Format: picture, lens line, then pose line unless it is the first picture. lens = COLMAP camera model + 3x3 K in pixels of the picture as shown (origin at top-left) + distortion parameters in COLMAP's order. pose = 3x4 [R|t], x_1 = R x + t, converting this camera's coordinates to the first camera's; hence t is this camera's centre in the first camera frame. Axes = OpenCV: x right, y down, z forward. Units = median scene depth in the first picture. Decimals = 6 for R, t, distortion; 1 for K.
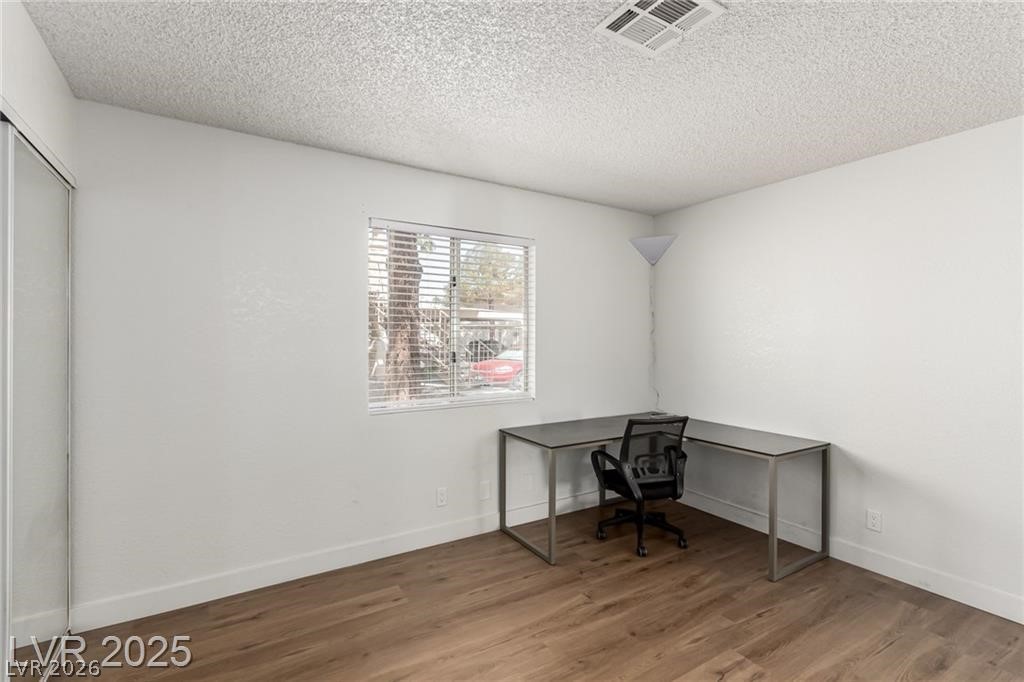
lens RADIAL K [[476.7, 0, 506.9], [0, 476.7, 340.5], [0, 0, 1]] dist [0.003532, 0.000606]
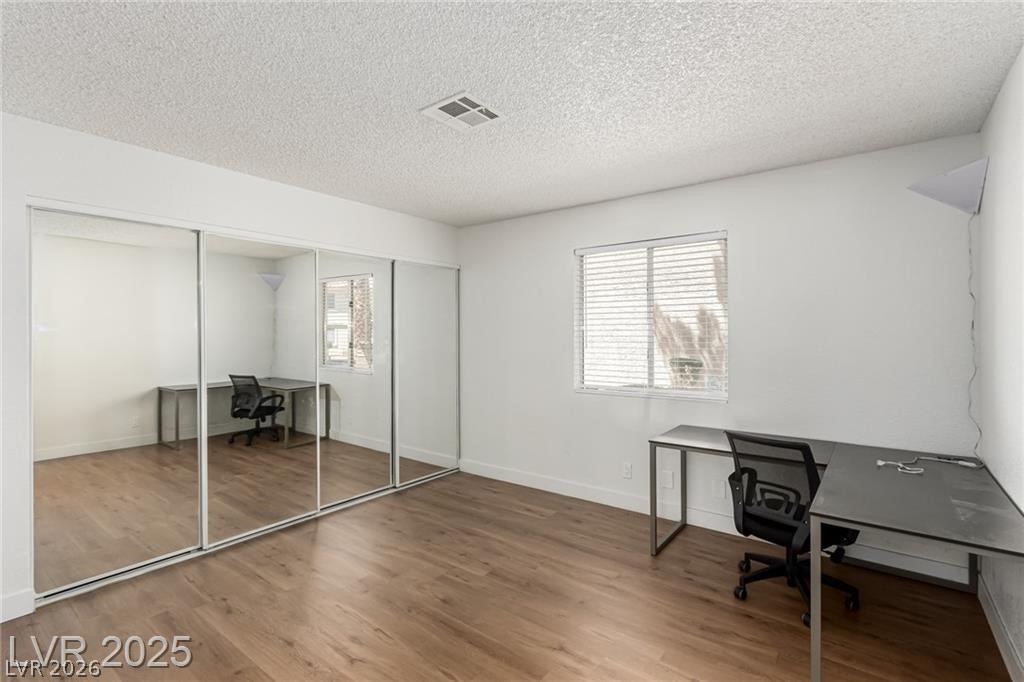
lens RADIAL K [[476.7, 0, 518.0], [0, 476.7, 339.4], [0, 0, 1]] dist [0.003532, 0.000606]
pose [[0.338649, -0.006816, -0.940888, 1.148741], [0.002004, 0.999977, -0.006523, 0.010998], [0.940911, 0.000323, 0.338655, 0.442258]]
